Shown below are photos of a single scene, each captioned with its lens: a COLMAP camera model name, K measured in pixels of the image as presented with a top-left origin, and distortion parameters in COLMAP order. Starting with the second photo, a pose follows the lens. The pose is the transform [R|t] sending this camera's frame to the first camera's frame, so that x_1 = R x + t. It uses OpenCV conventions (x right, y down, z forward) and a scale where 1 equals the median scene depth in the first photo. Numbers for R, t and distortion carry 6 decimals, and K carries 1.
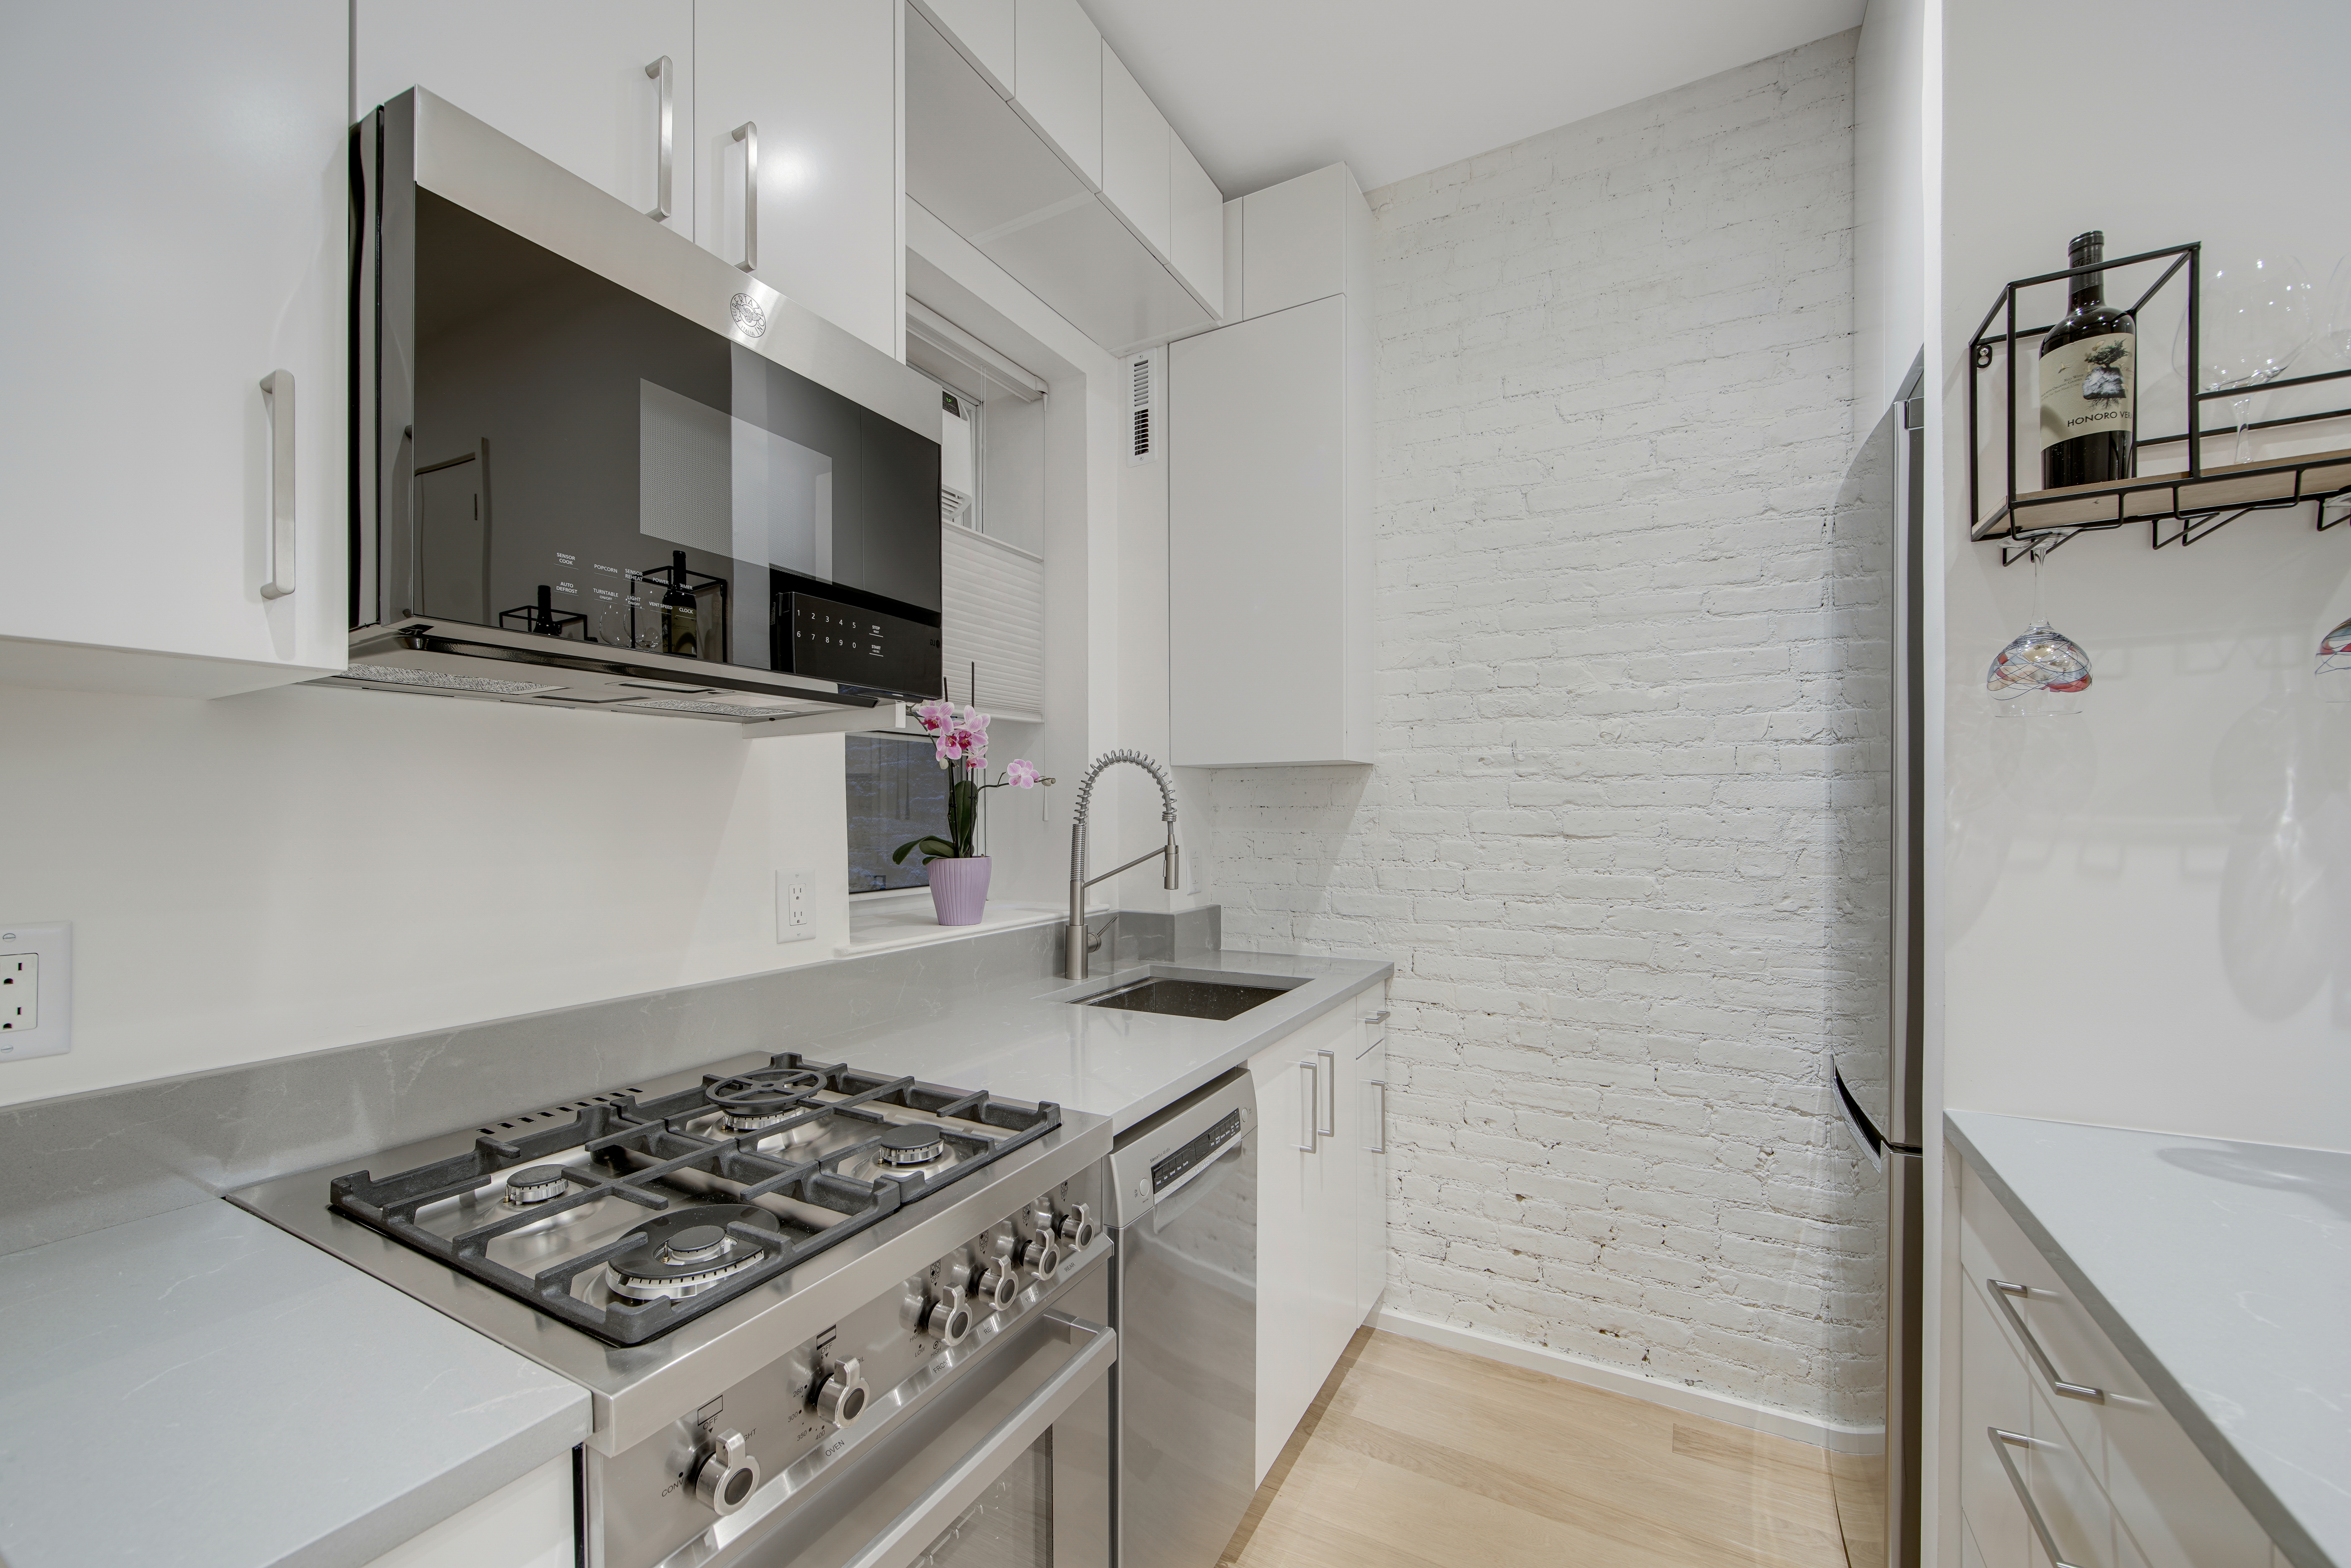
lens RADIAL K [[926.5, 0, 1168.6], [0, 926.5, 813.3], [0, 0, 1]] dist [-0.001188, -0.000026]
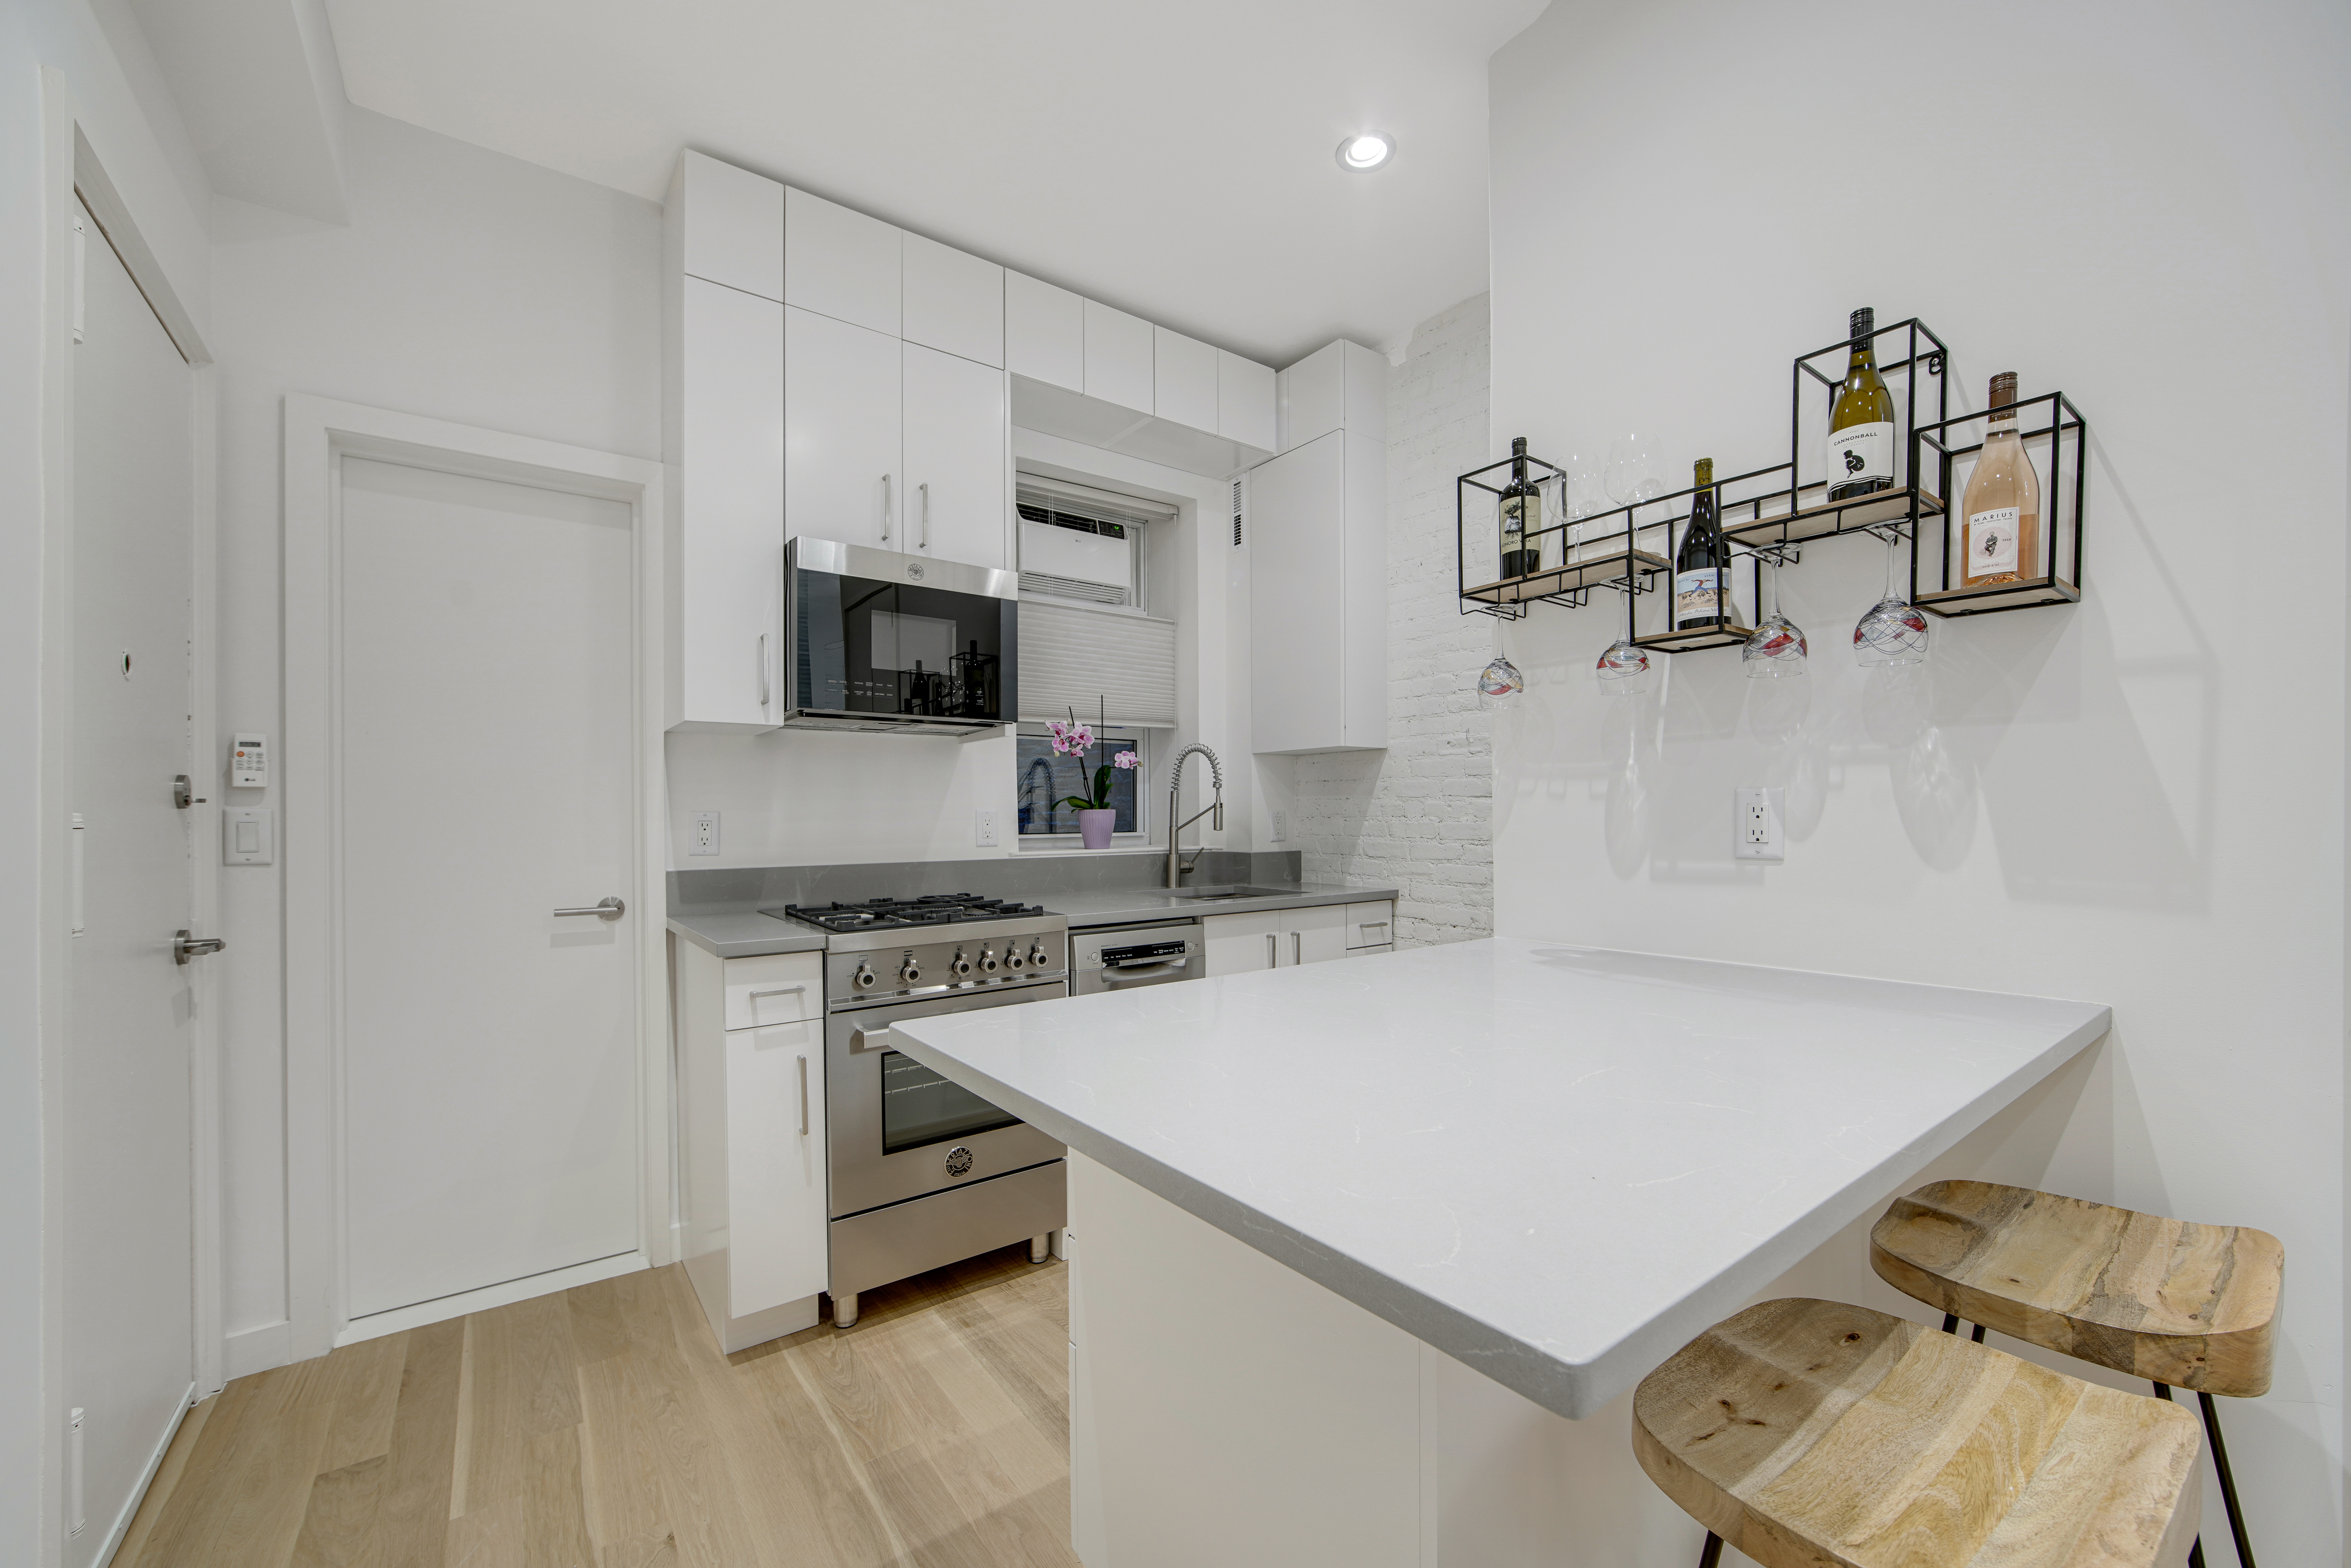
lens RADIAL K [[931.3, 0, 1175.7], [0, 931.3, 815.8], [0, 0, 1]] dist [-0.013407, 0.002520]
pose [[0.909771, -0.000295, -0.415110, 0.593624], [0.001281, 0.999997, 0.002096, 0.052705], [0.415108, -0.002438, 0.909769, -0.475932]]
